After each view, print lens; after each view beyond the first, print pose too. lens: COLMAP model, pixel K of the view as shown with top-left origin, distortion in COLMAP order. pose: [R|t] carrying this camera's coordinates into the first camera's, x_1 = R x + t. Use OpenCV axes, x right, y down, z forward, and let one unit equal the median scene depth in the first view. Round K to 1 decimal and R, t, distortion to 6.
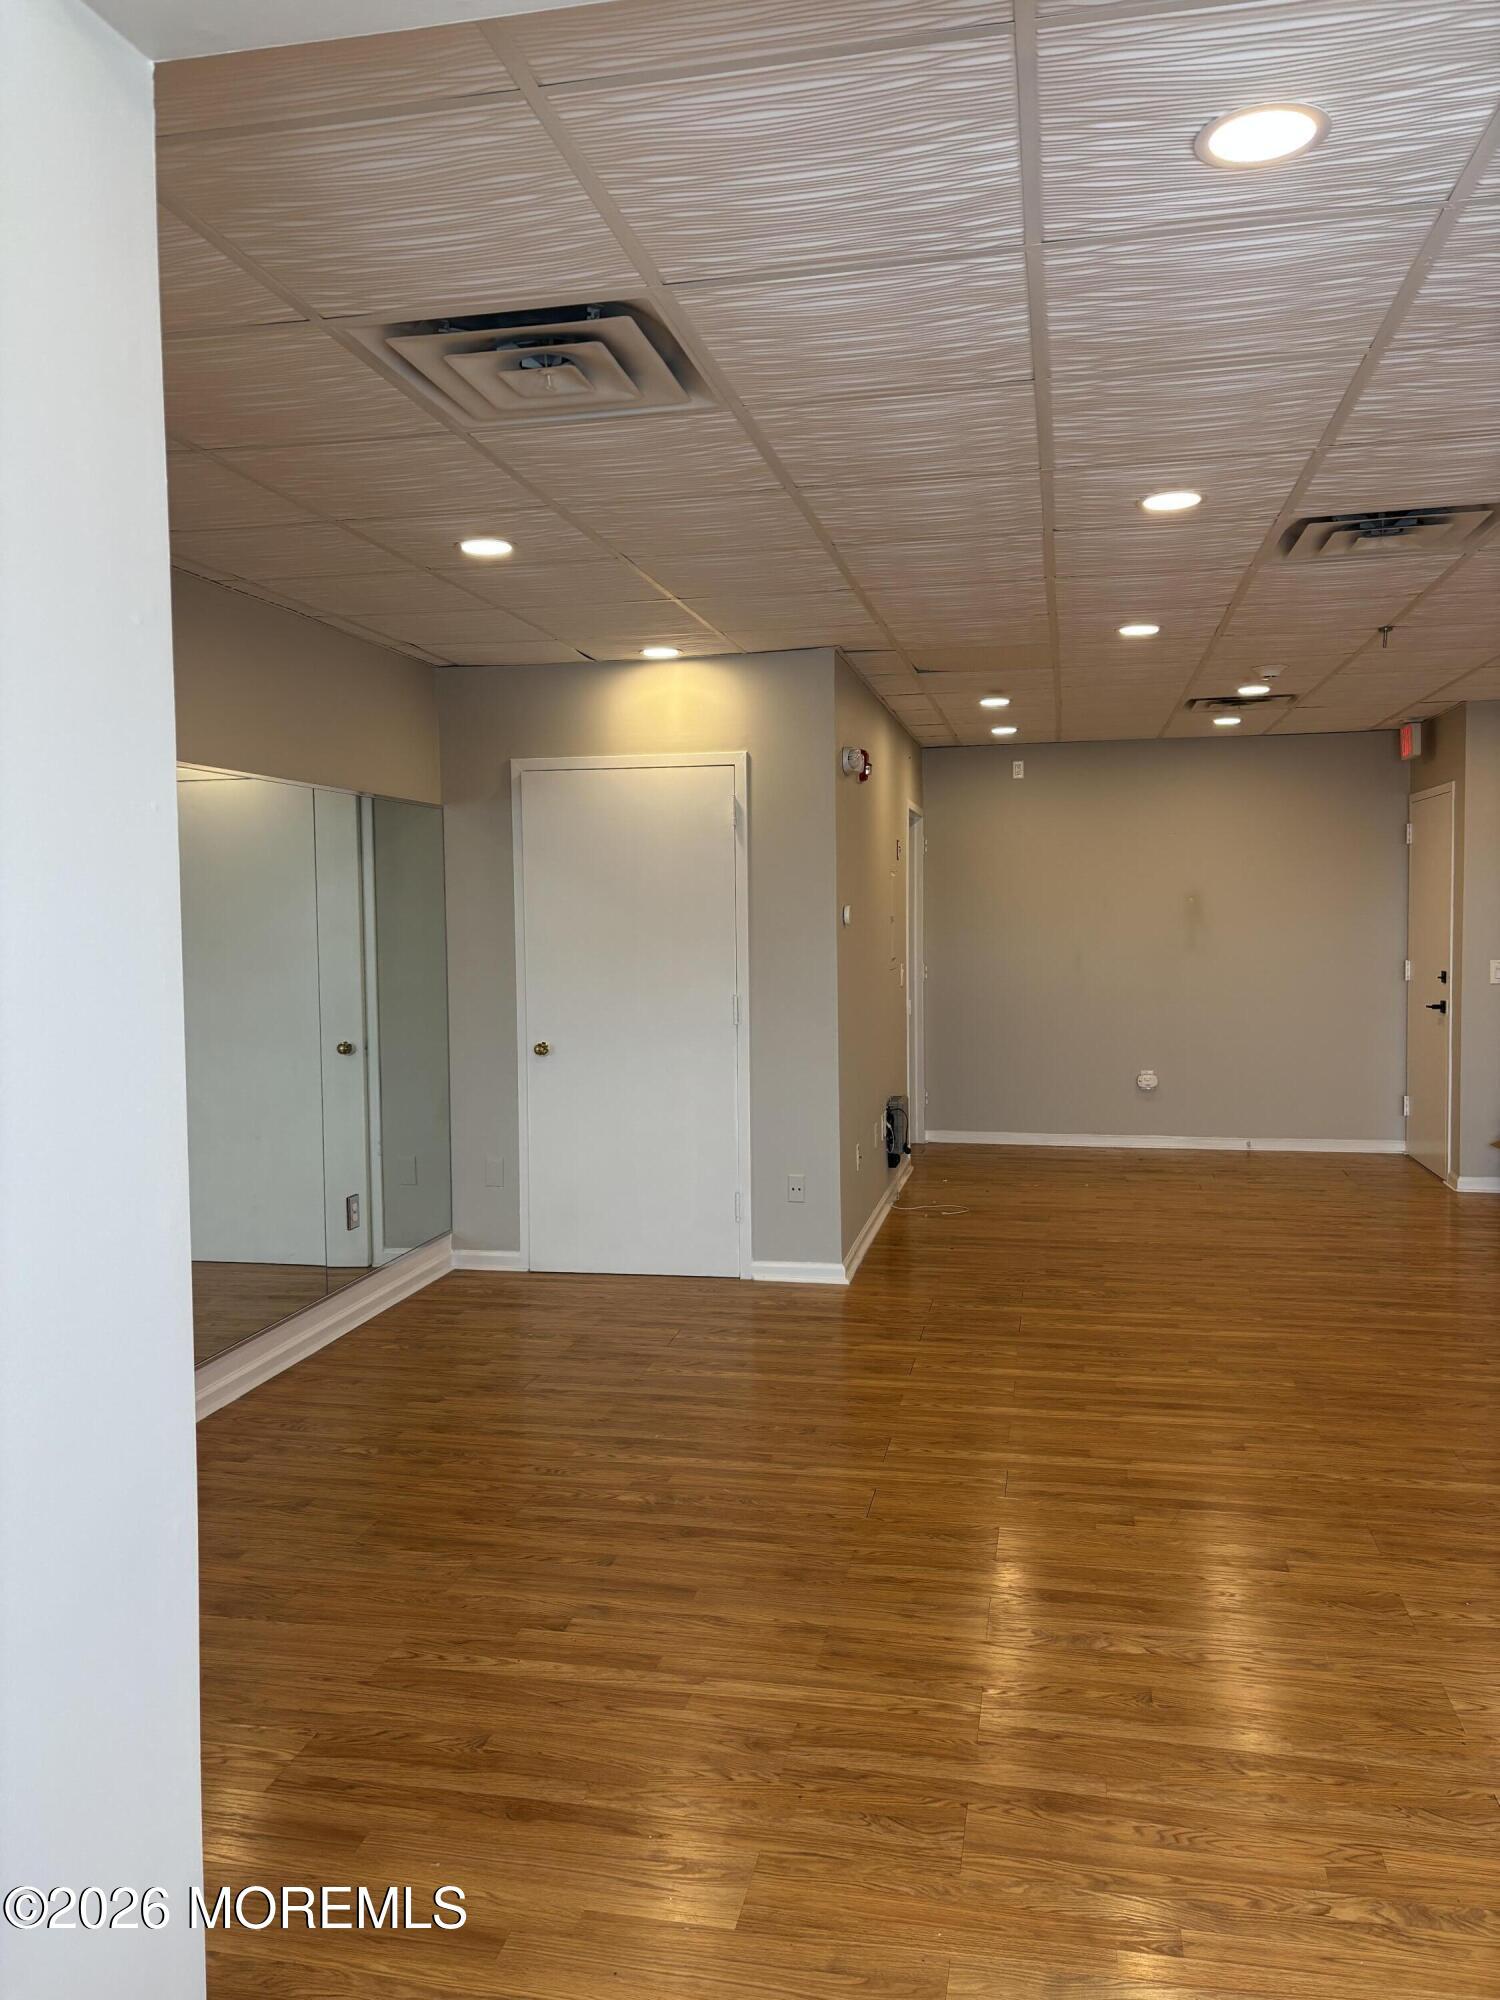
lens RADIAL K [[1507.7, 0, 750.0], [0, 1507.7, 1000.0], [0, 0, 1]] dist [0.058771, -0.050359]
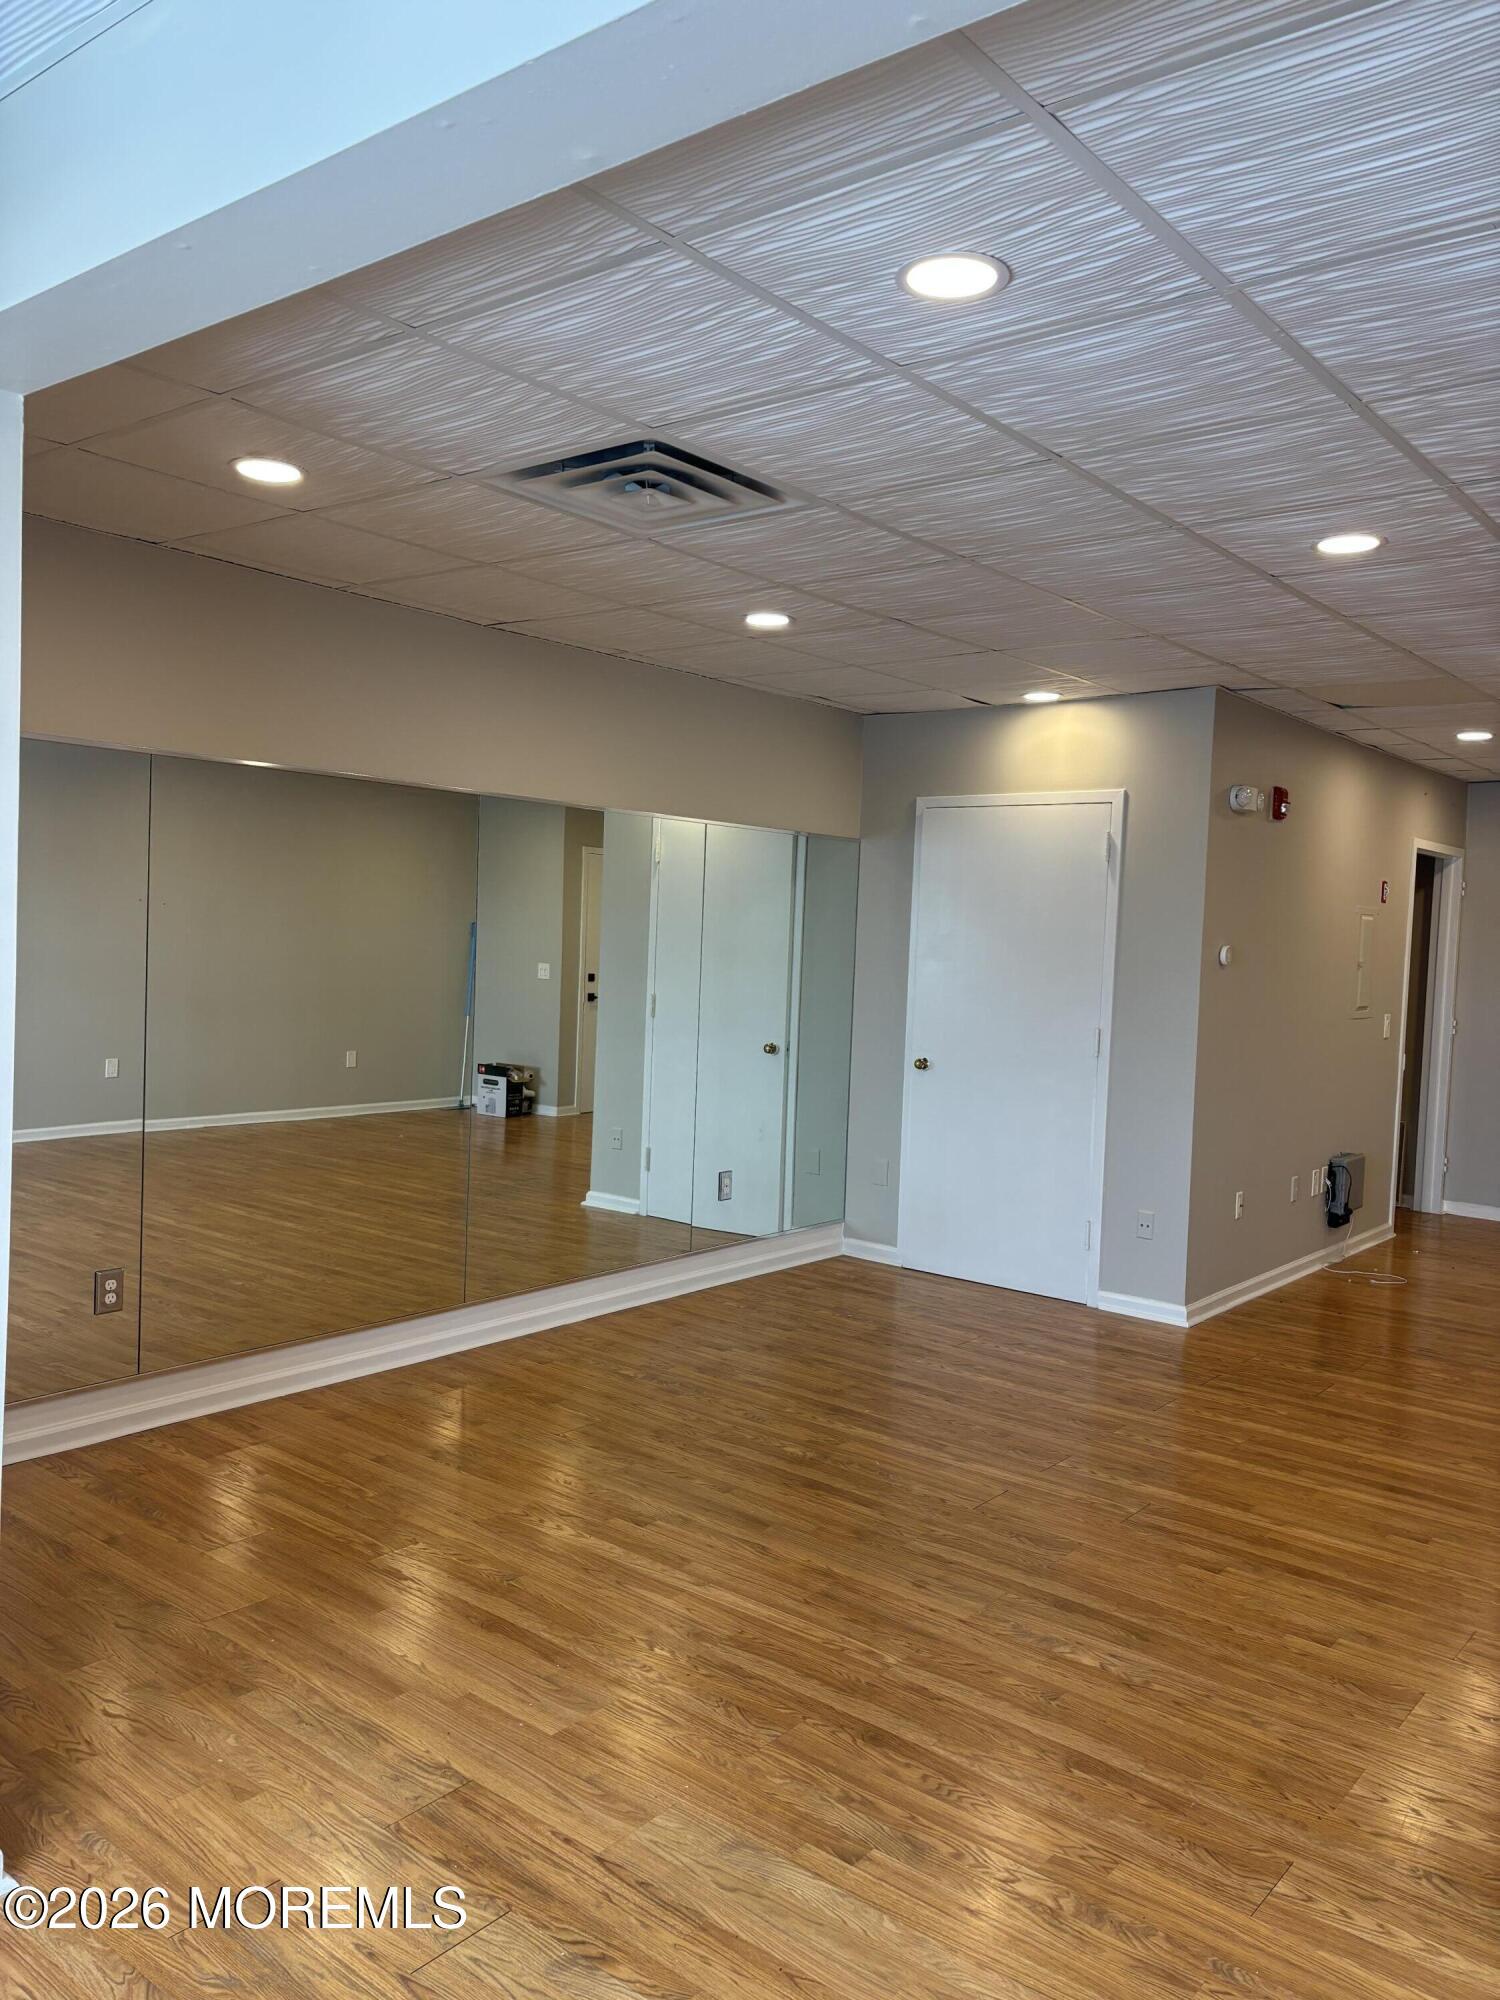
lens RADIAL K [[1510.1, 0, 750.0], [0, 1510.1, 1000.0], [0, 0, 1]] dist [0.000649, 0.050134]
pose [[0.889292, 0.068147, -0.452234, 0.349337], [-0.076511, 0.997069, -0.000206, -0.004584], [0.450895, 0.034784, 0.891899, -0.031111]]
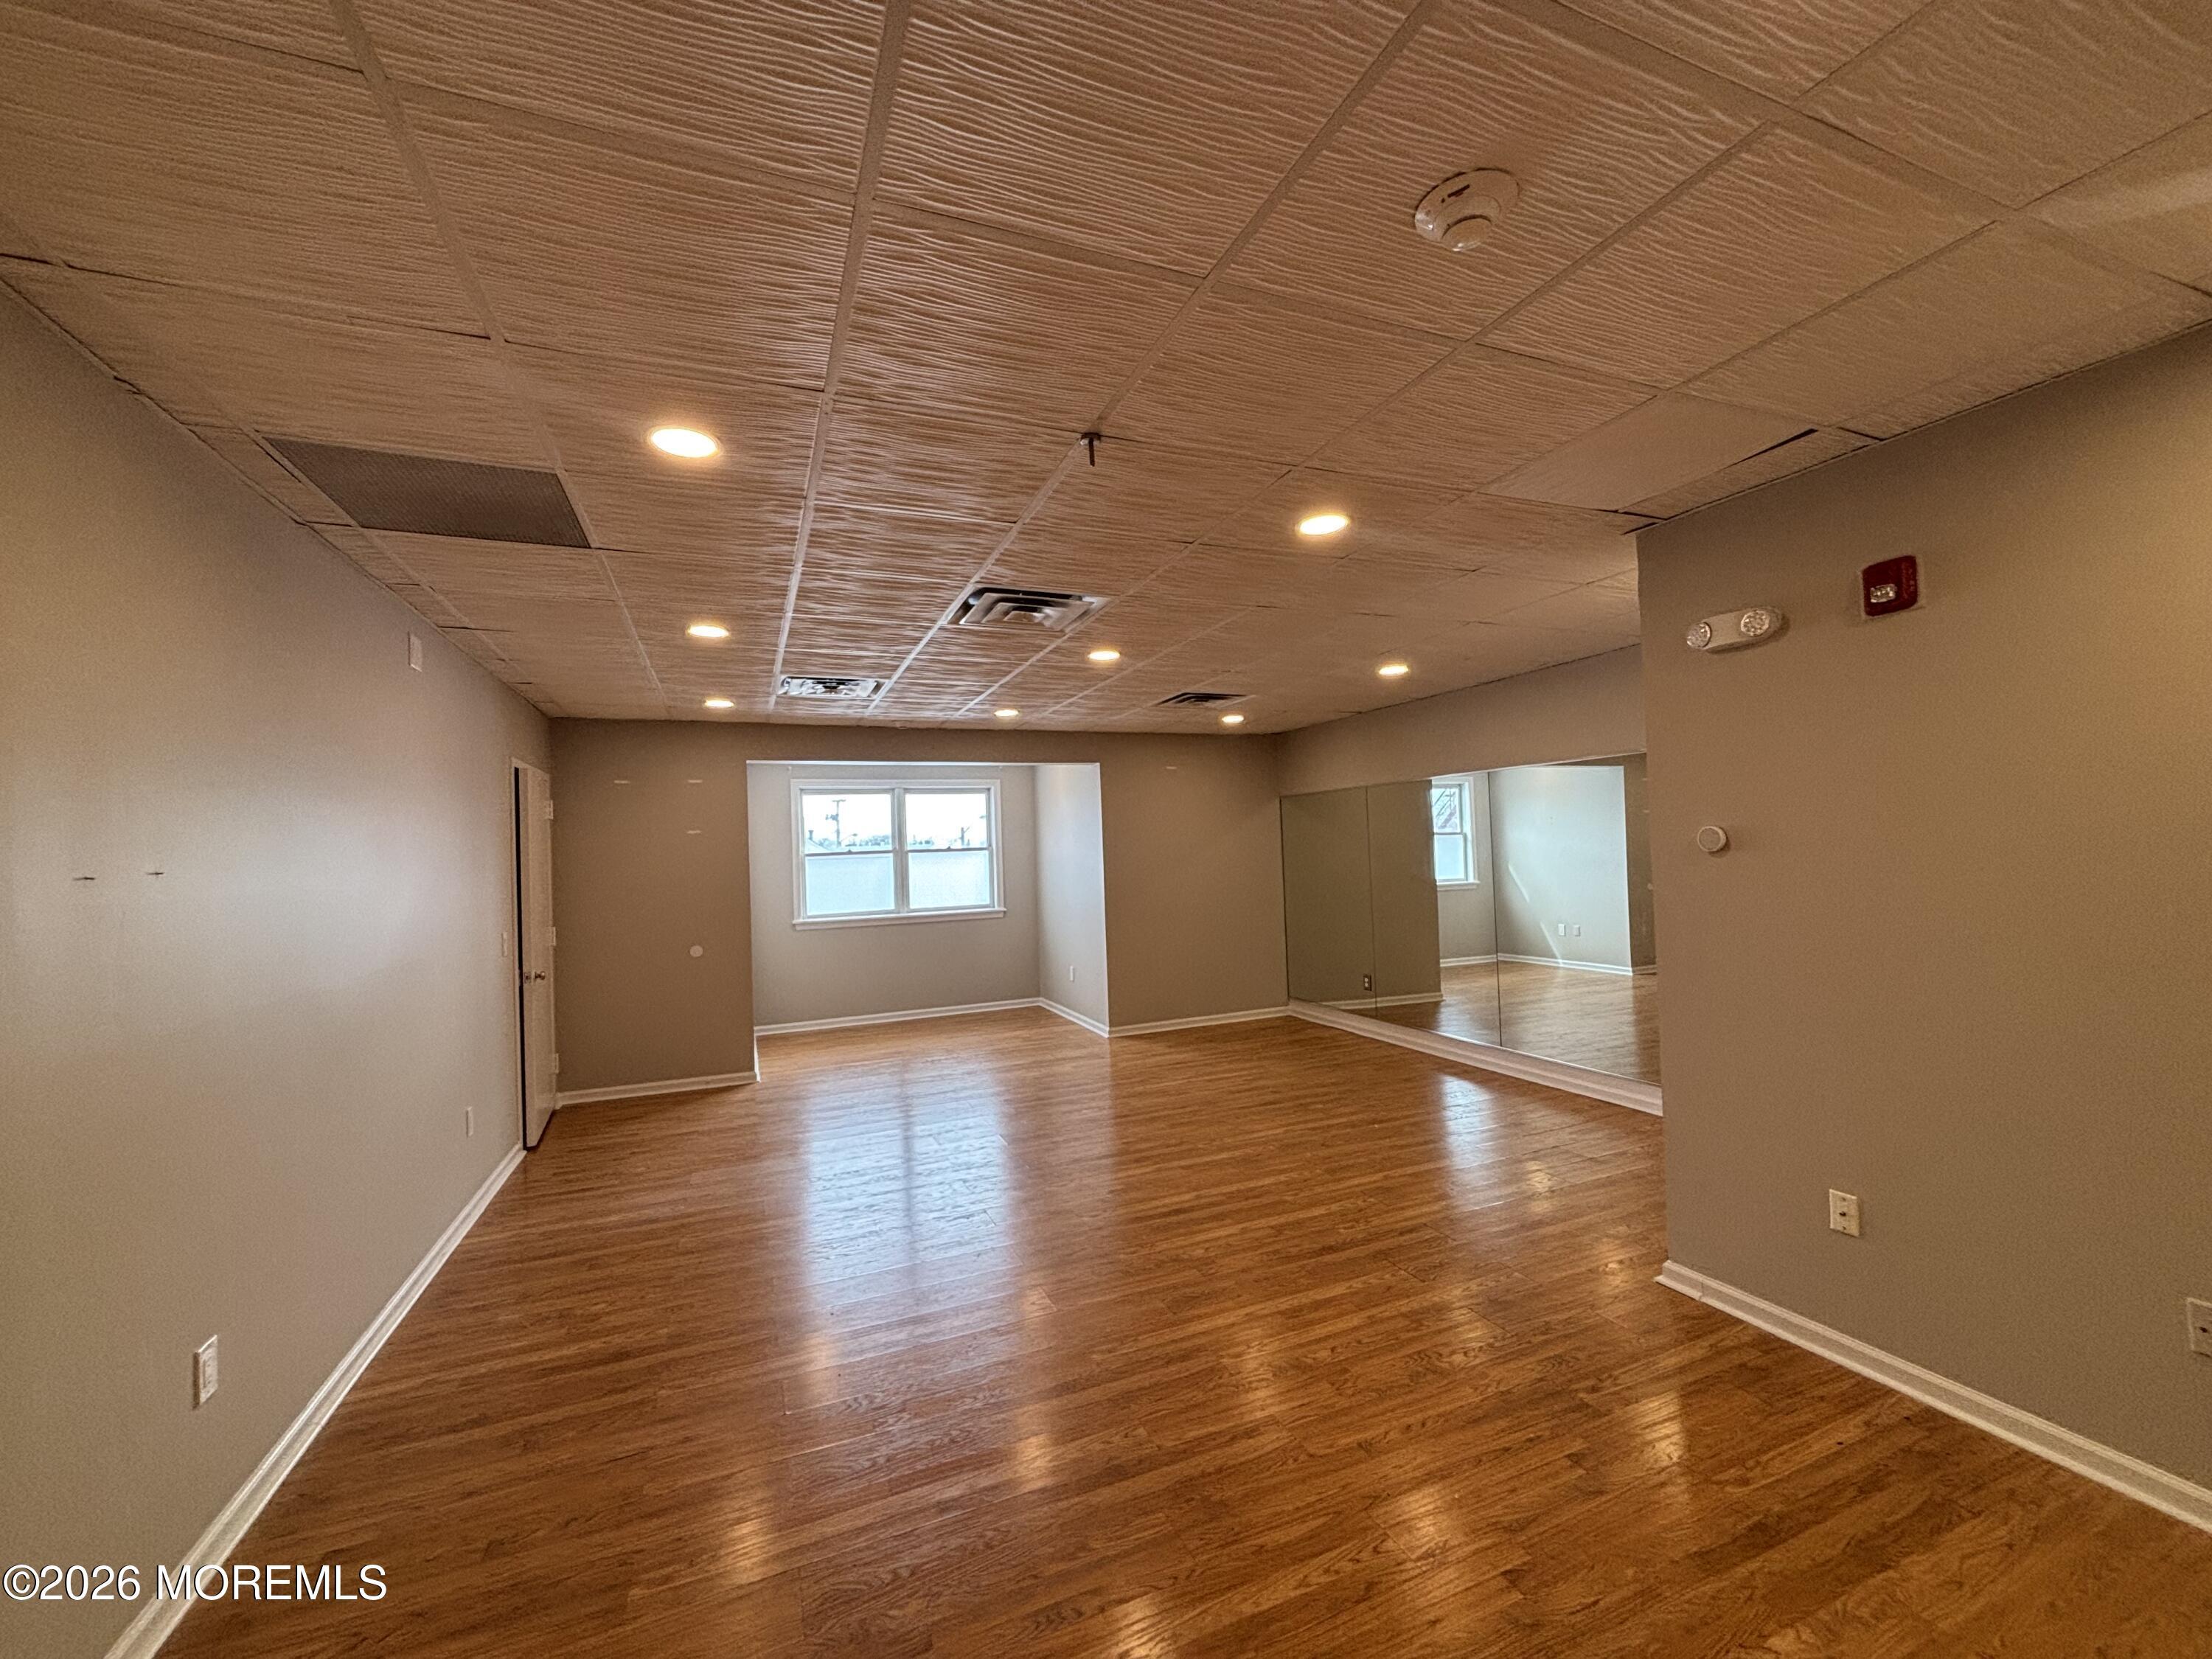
lens RADIAL K [[893.2, 0, 1108.3], [0, 893.2, 825.4], [0, 0, 1]] dist [0.001081, 0.000034]
pose [[-0.825966, 0.021485, -0.563311, 0.840504], [0.010225, 0.999680, 0.023136, -0.112885], [0.563628, 0.013349, -0.825921, 1.754396]]
